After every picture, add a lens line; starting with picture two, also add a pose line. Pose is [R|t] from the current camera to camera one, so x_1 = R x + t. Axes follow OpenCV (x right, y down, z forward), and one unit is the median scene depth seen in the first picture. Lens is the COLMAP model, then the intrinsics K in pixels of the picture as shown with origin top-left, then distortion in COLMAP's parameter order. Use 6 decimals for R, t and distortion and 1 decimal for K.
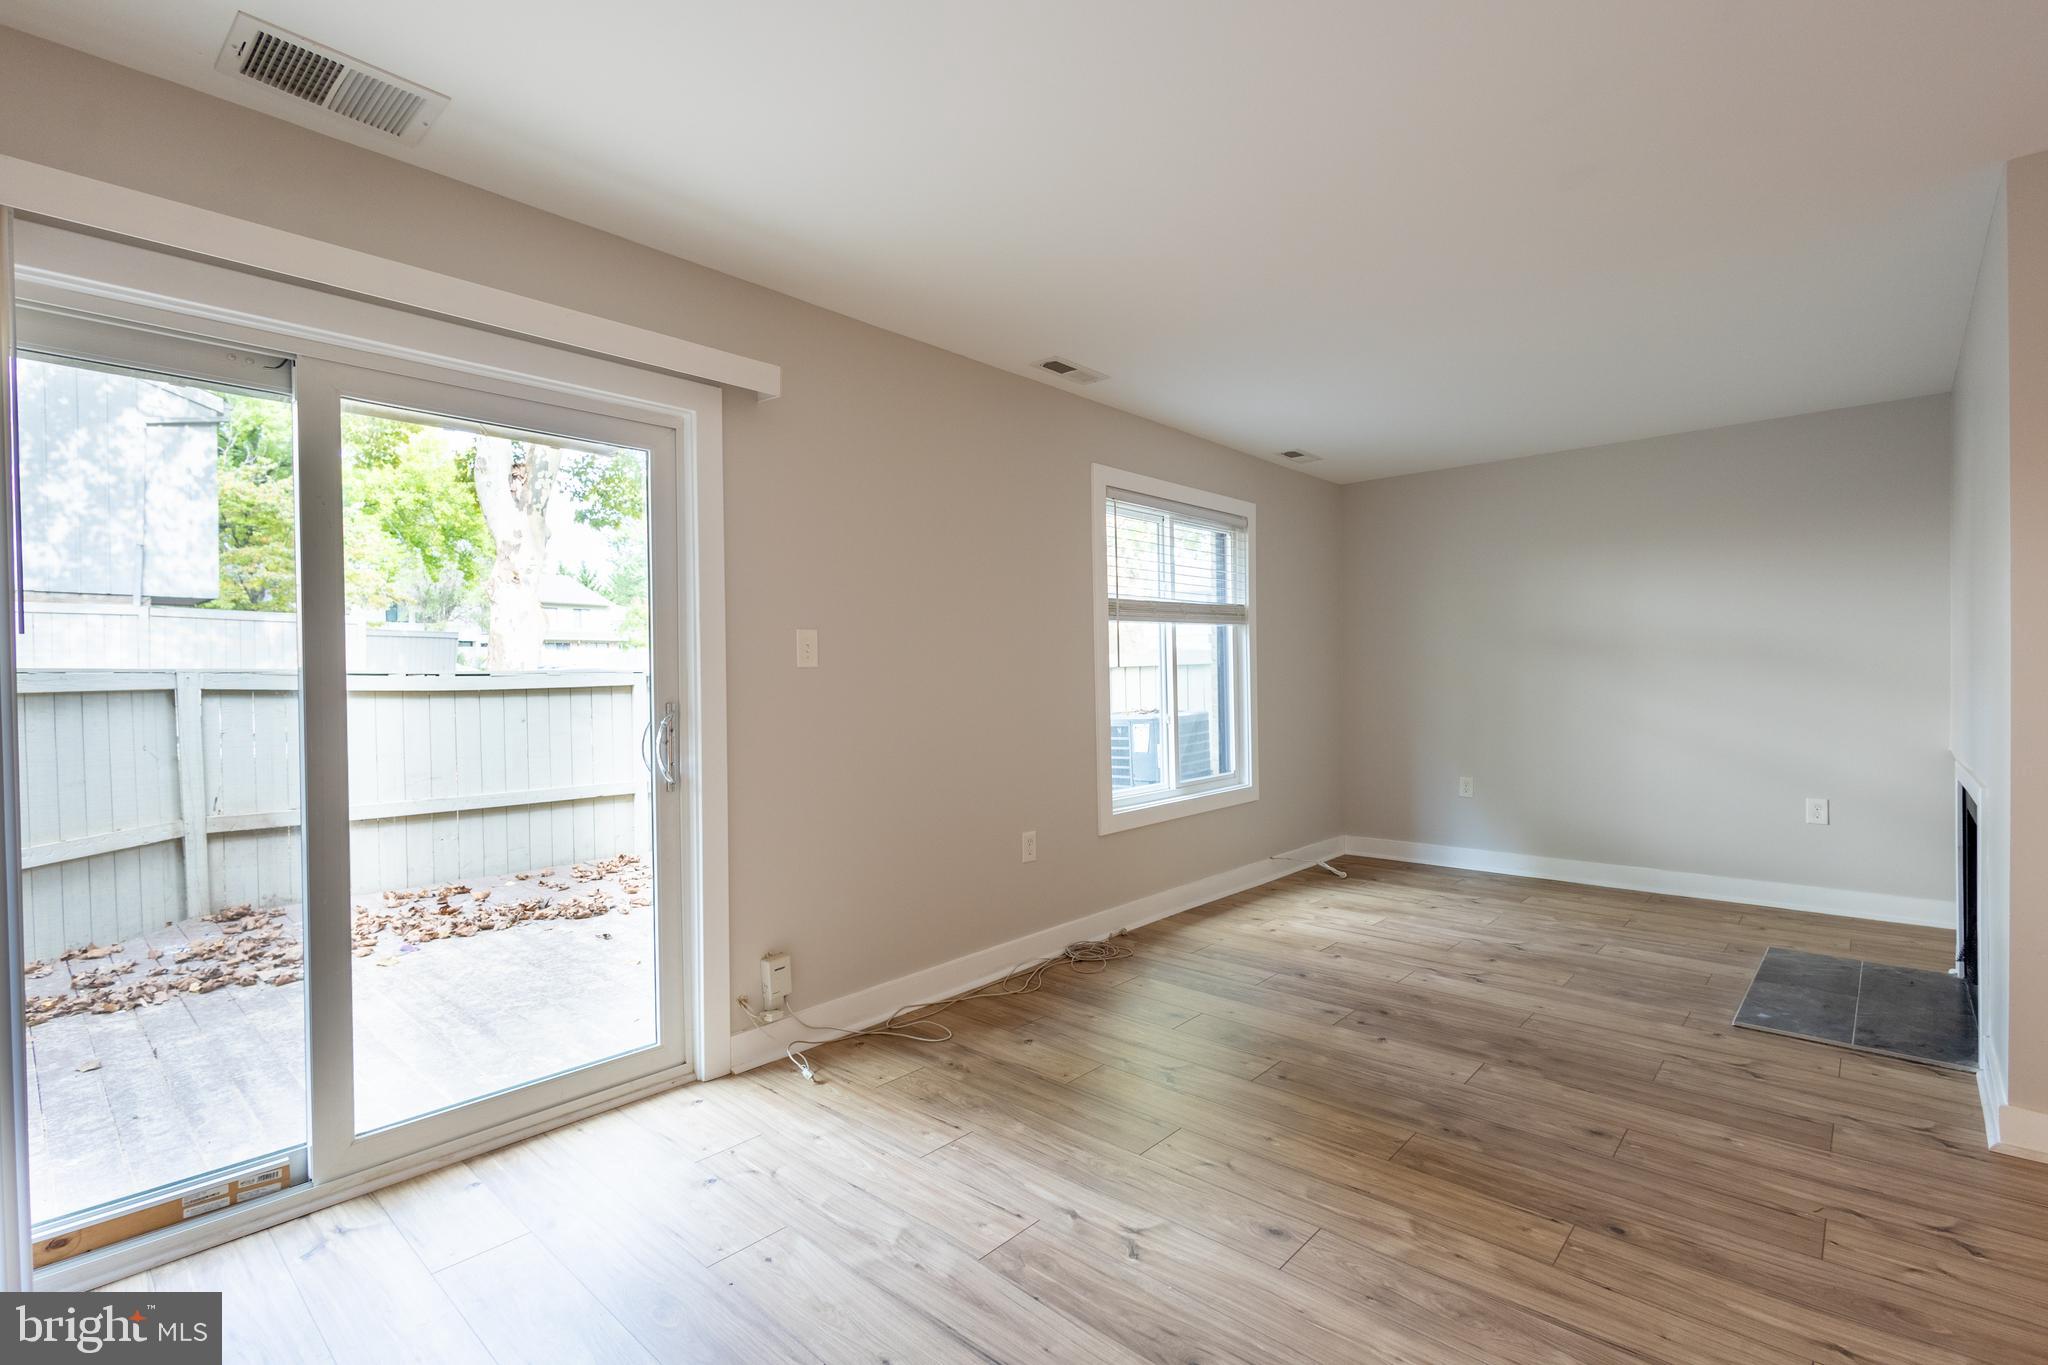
lens RADIAL K [[938.3, 0, 1027.2], [0, 938.3, 686.0], [0, 0, 1]] dist [0.011923, -0.004410]
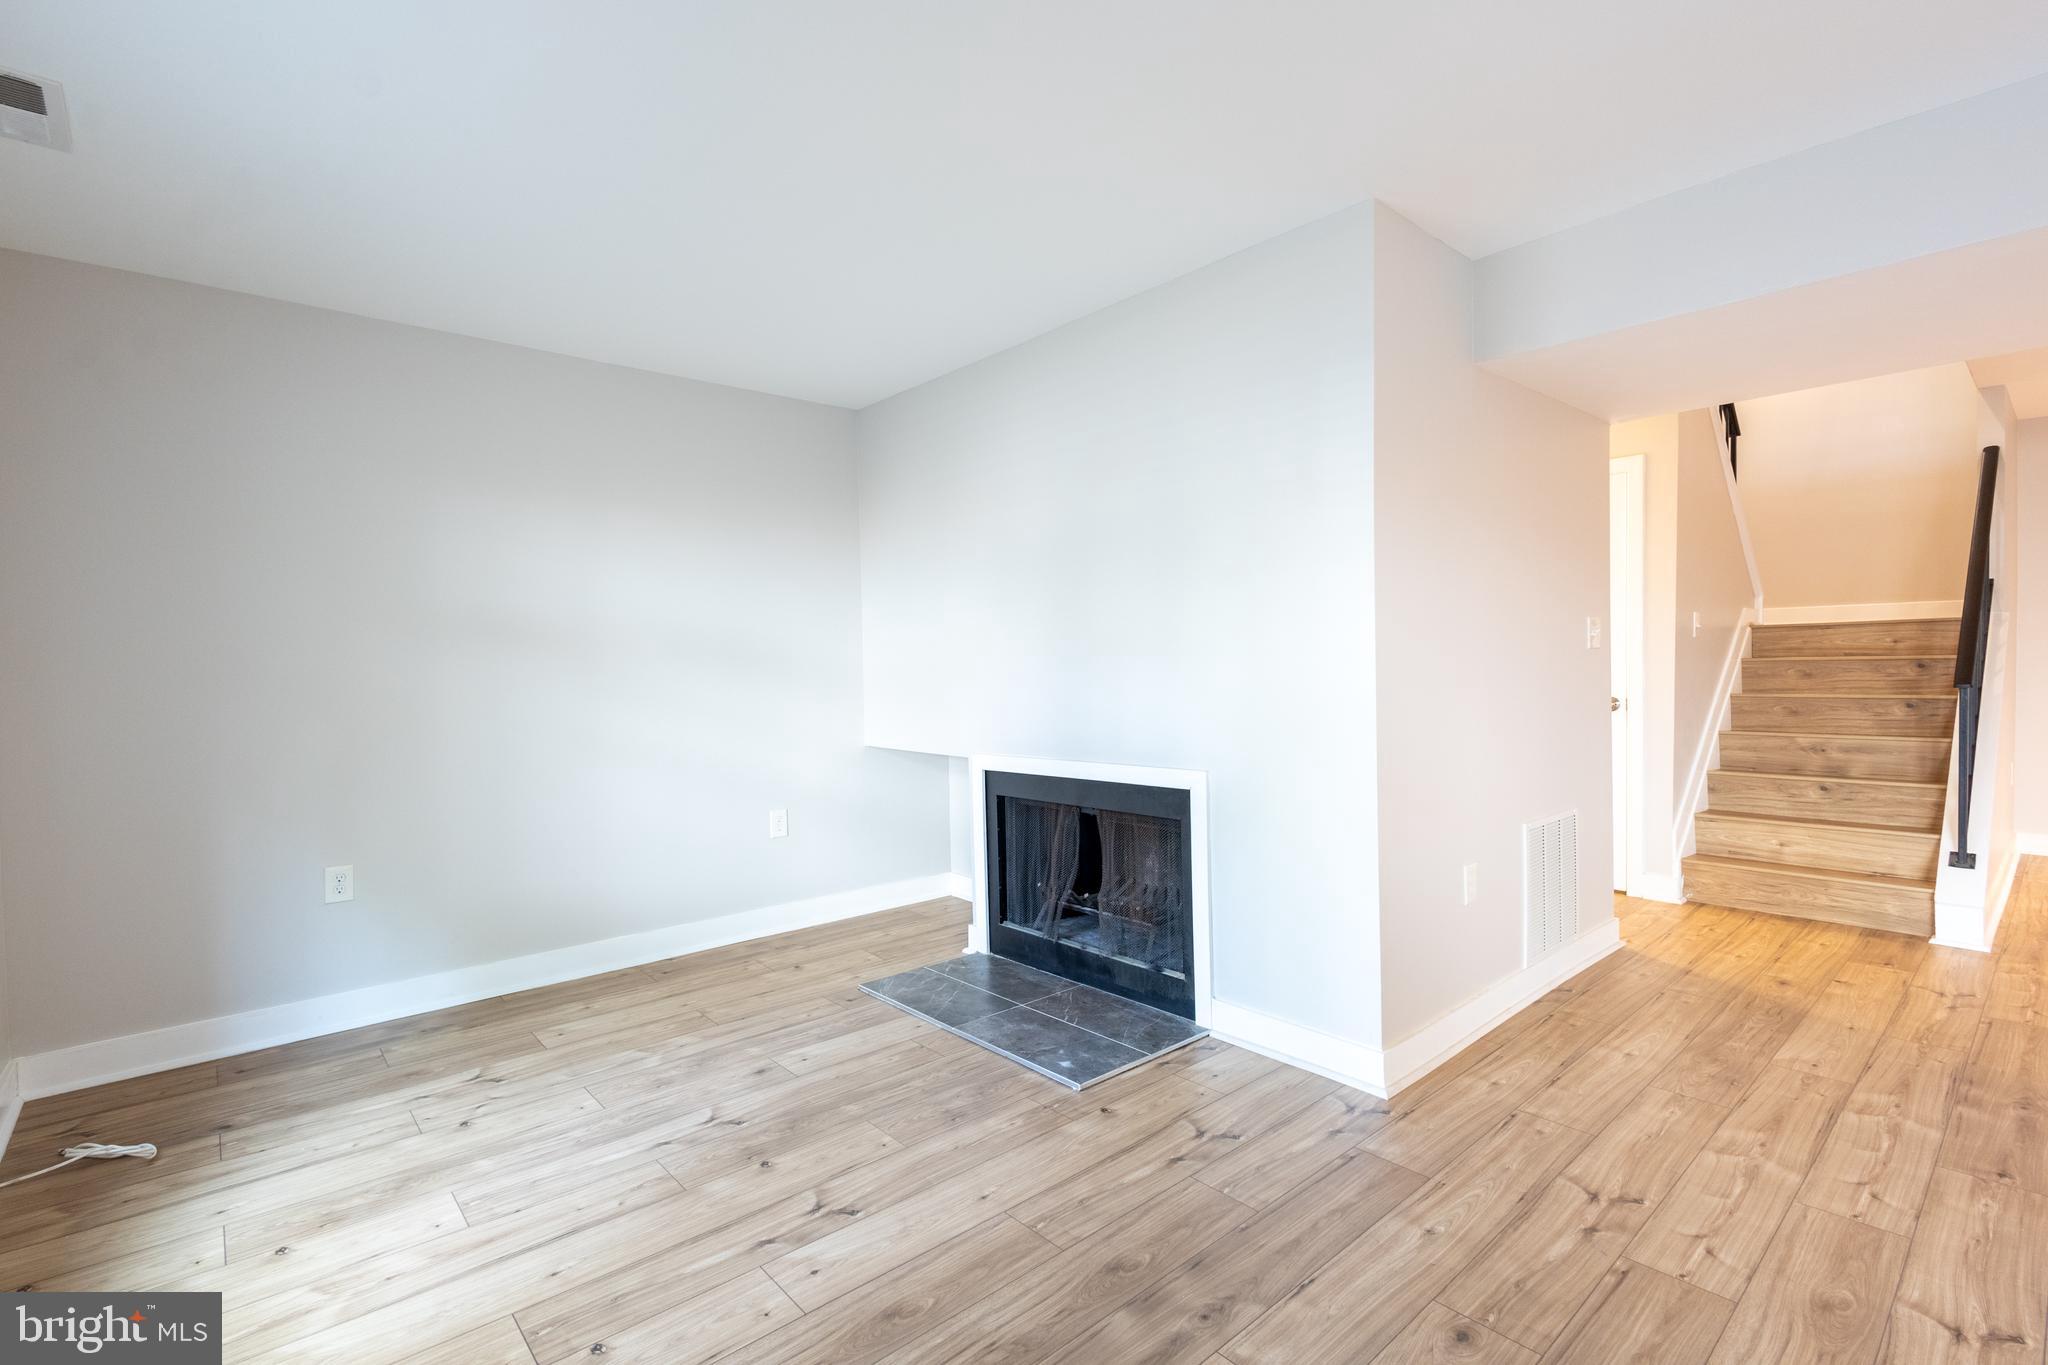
lens RADIAL K [[938.3, 0, 1027.2], [0, 938.3, 686.0], [0, 0, 1]] dist [0.011923, -0.004410]
pose [[0.113386, -0.014705, 0.993442, -0.081123], [0.028556, 0.999526, 0.011536, -0.009676], [-0.993141, 0.027061, 0.113752, 0.971519]]
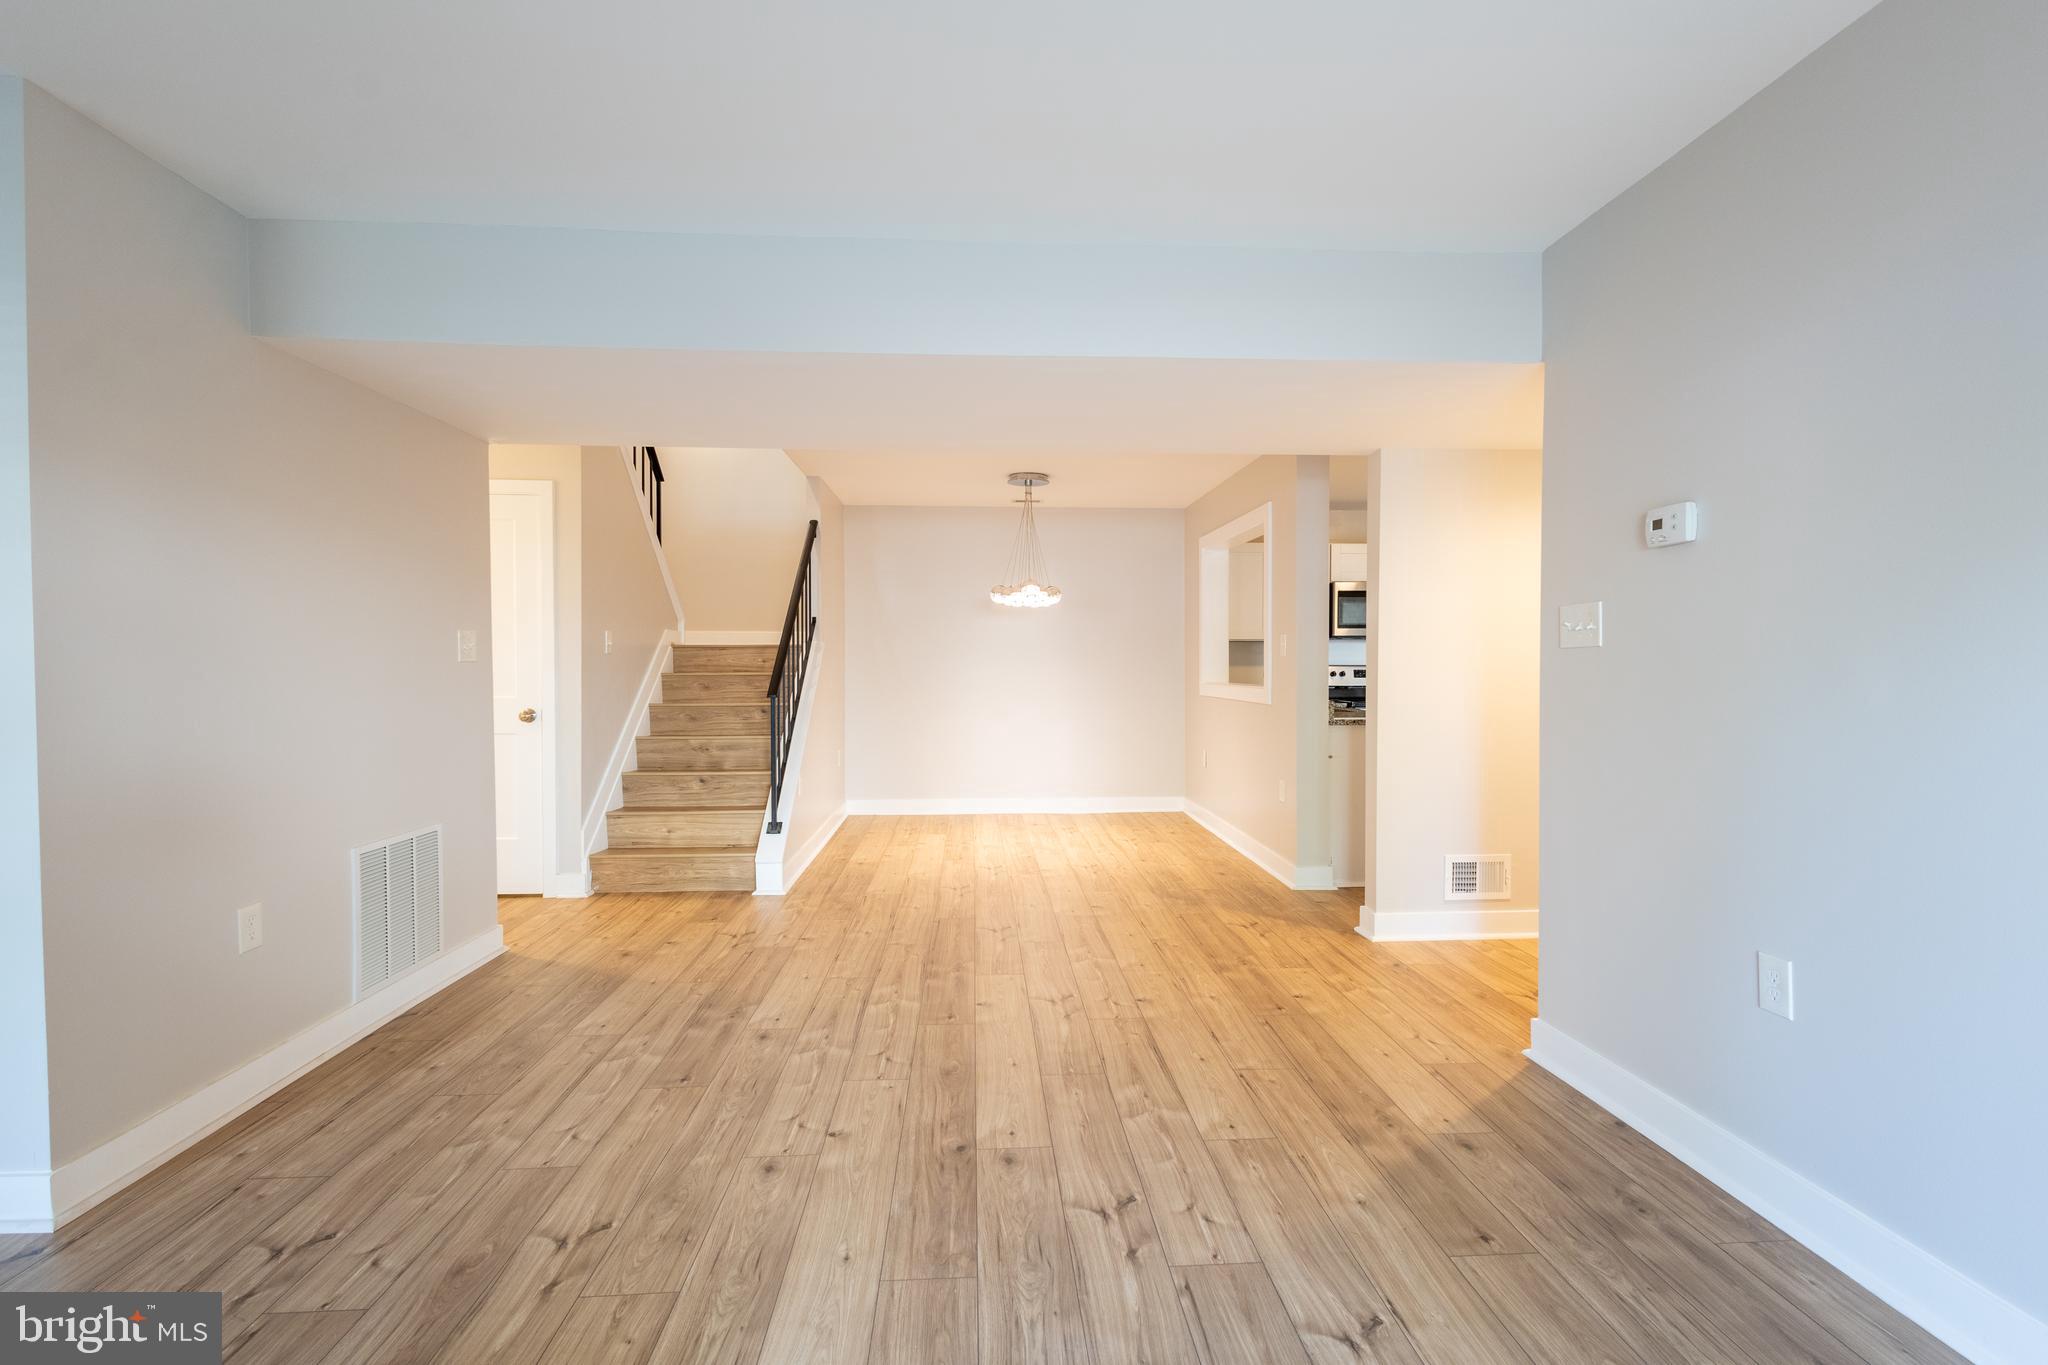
lens RADIAL K [[930.4, 0, 1031.8], [0, 930.4, 688.7], [0, 0, 1]] dist [0.004189, 0.000419]
pose [[-0.715282, -0.004964, 0.698818, -0.159006], [0.017598, 0.999530, 0.025112, -0.005796], [-0.698614, 0.030260, -0.714858, 0.736623]]
